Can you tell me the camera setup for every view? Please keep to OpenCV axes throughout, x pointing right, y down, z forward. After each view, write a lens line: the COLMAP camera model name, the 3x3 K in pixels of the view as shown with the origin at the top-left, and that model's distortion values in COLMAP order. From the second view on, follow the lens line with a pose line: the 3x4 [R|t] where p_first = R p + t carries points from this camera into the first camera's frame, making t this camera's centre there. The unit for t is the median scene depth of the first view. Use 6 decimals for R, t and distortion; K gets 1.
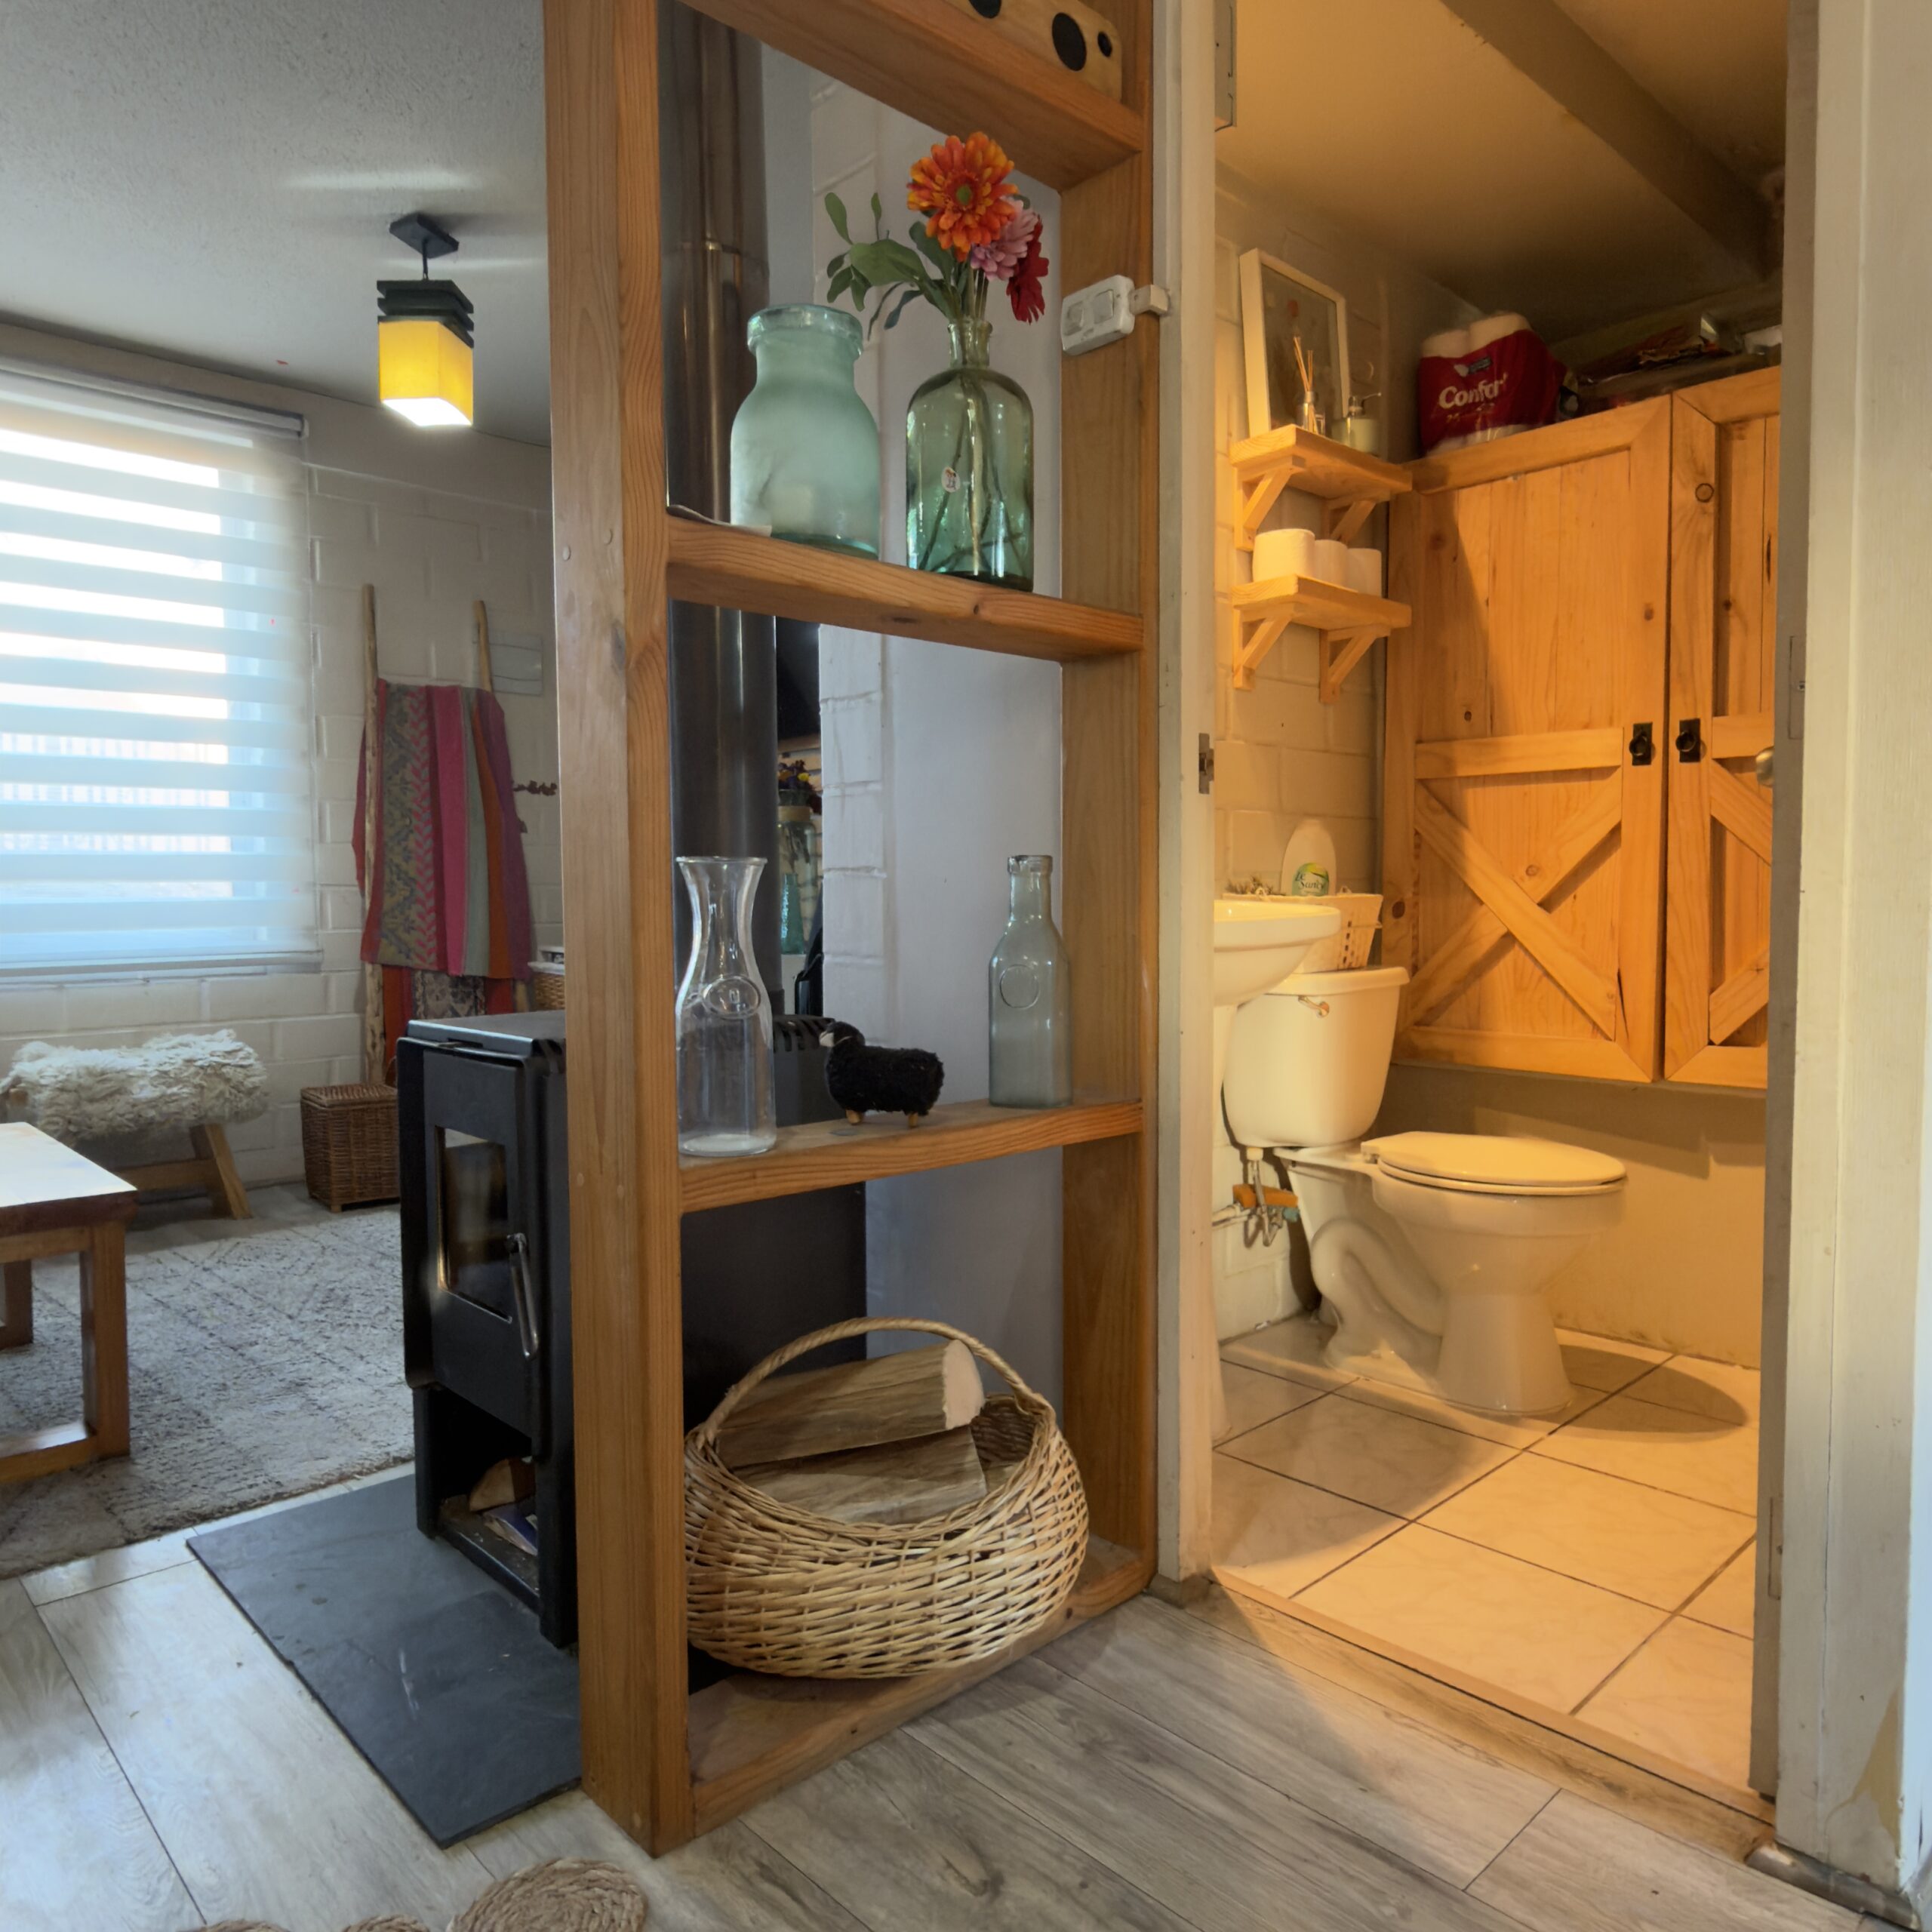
lens RADIAL K [[1382.0, 0, 968.2], [0, 1382.0, 963.2], [0, 0, 1]] dist [-0.002279, -0.005232]
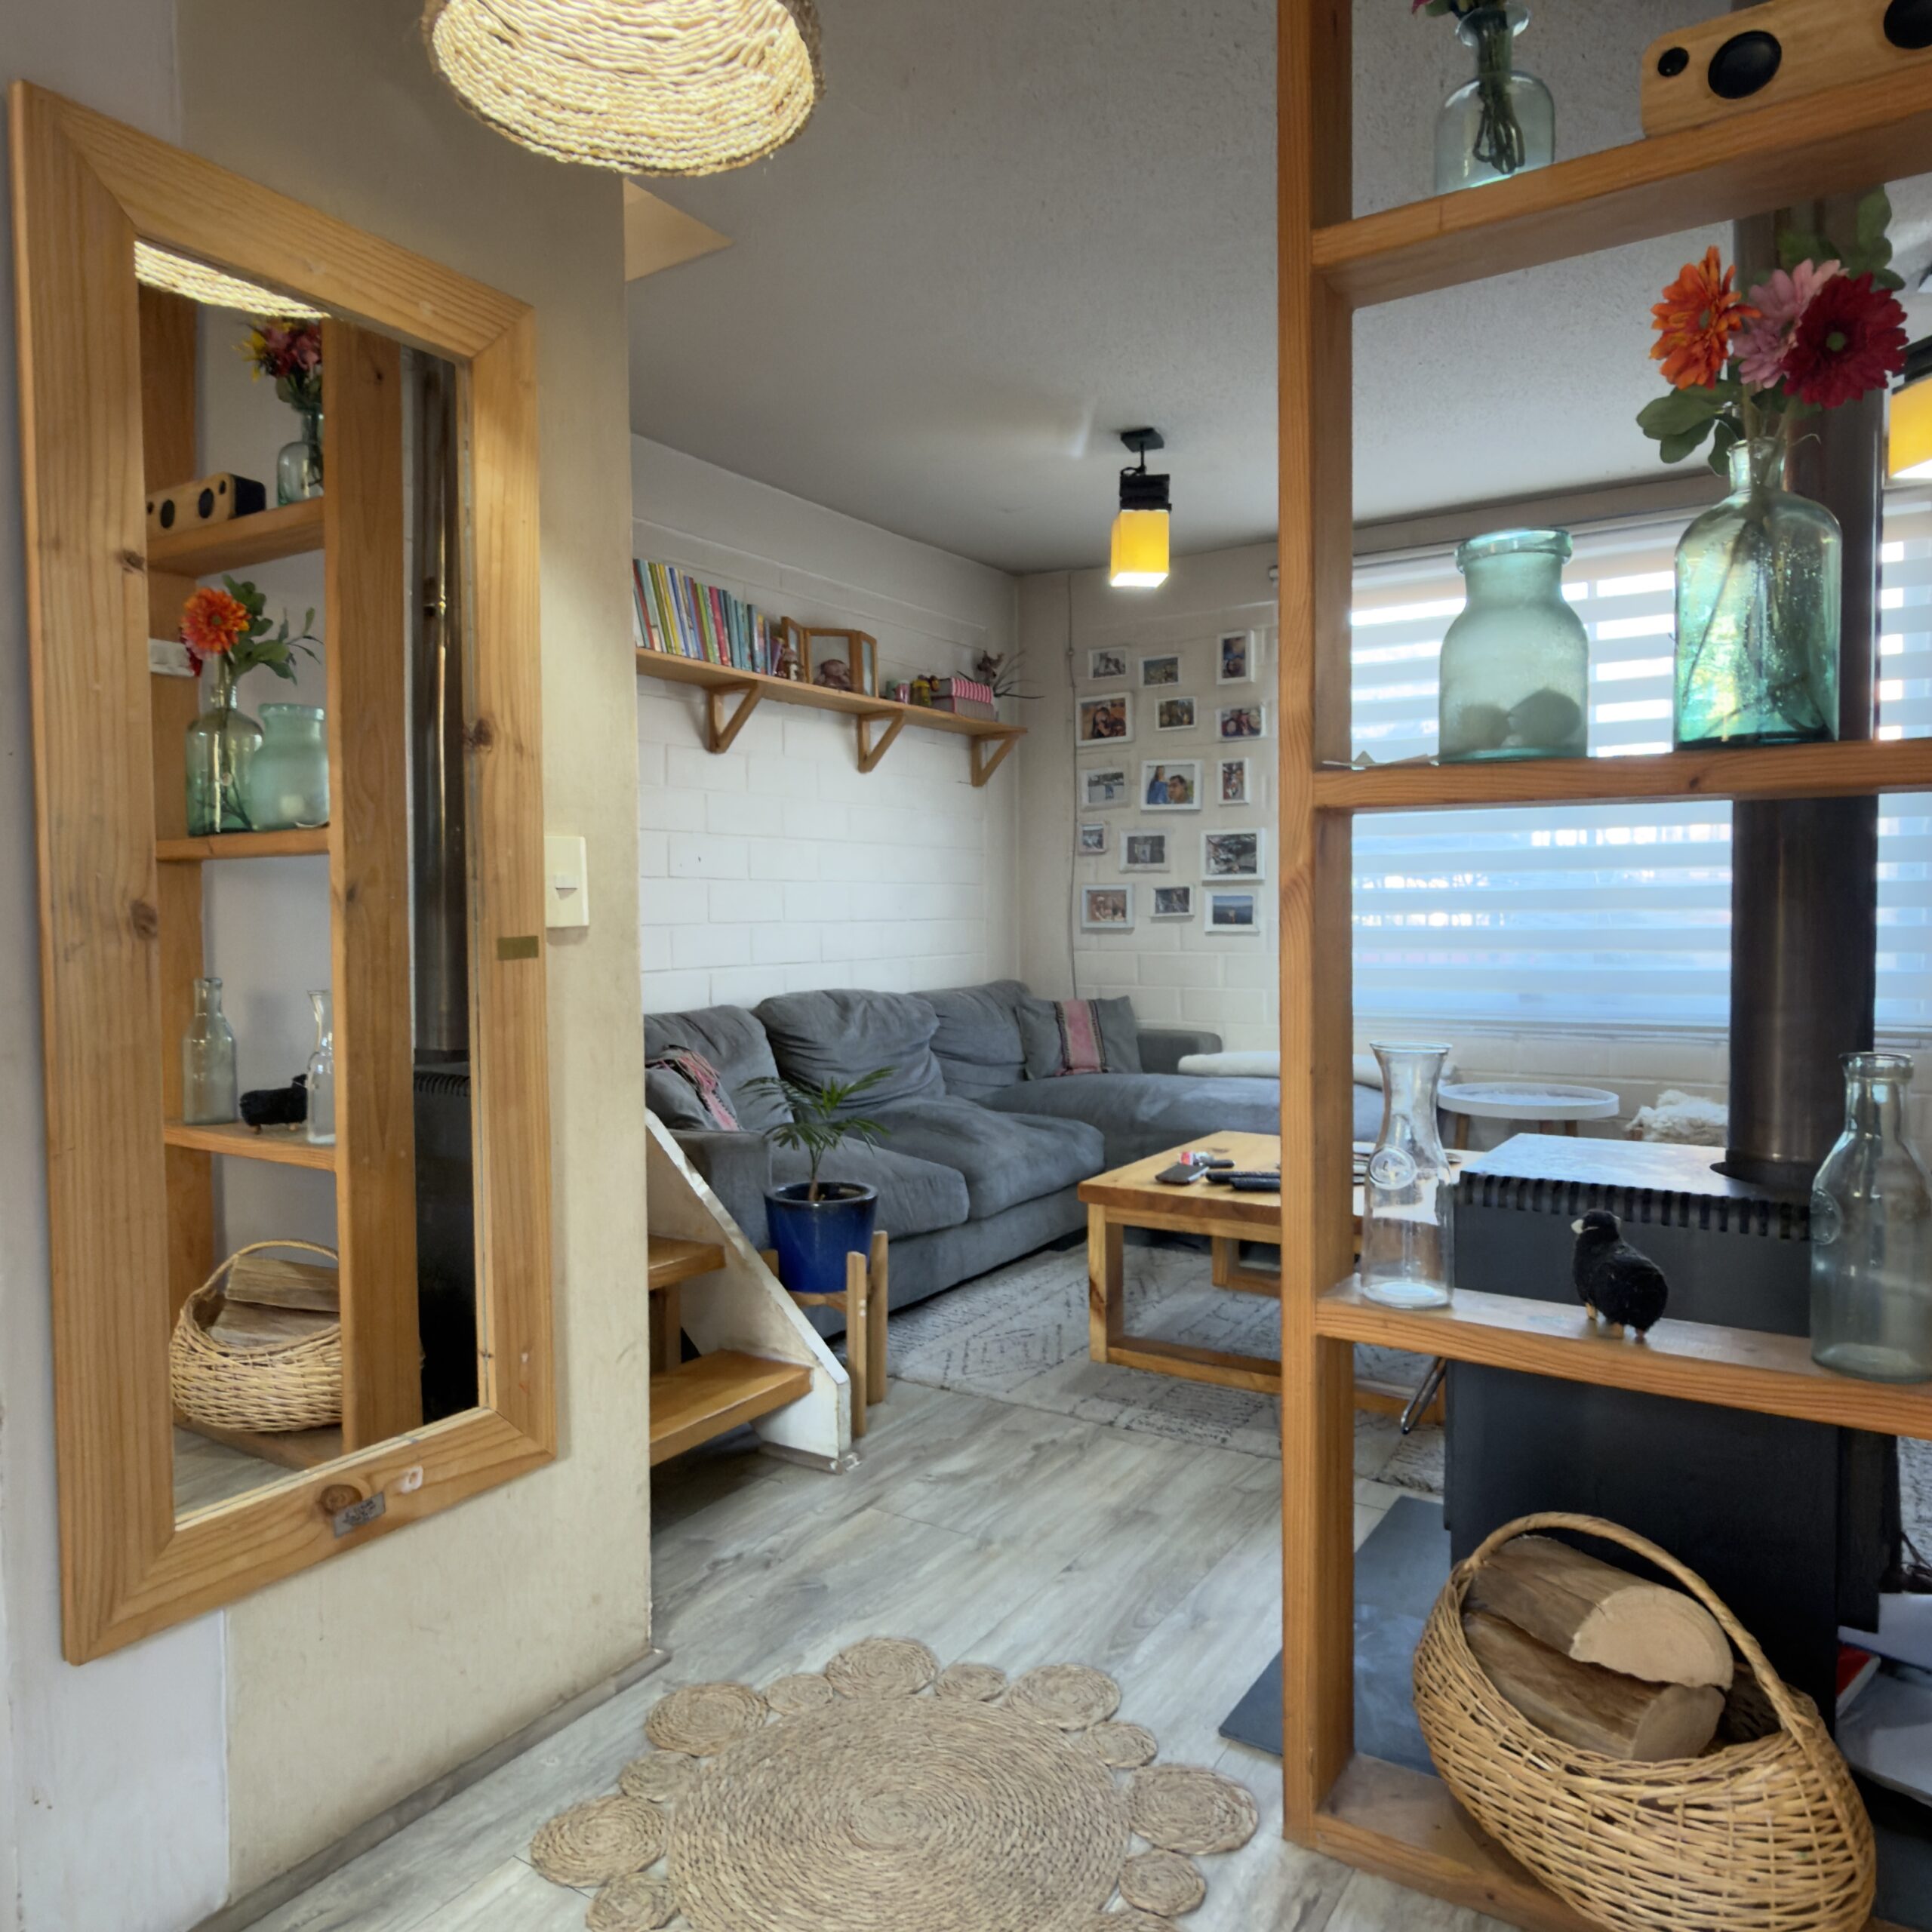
lens RADIAL K [[1382.0, 0, 968.2], [0, 1382.0, 963.2], [0, 0, 1]] dist [-0.002279, -0.005232]
pose [[0.231880, 0.042275, -0.971825, 0.677842], [-0.044386, 0.998474, 0.032844, -0.131732], [0.971731, 0.035520, 0.233403, 0.303976]]
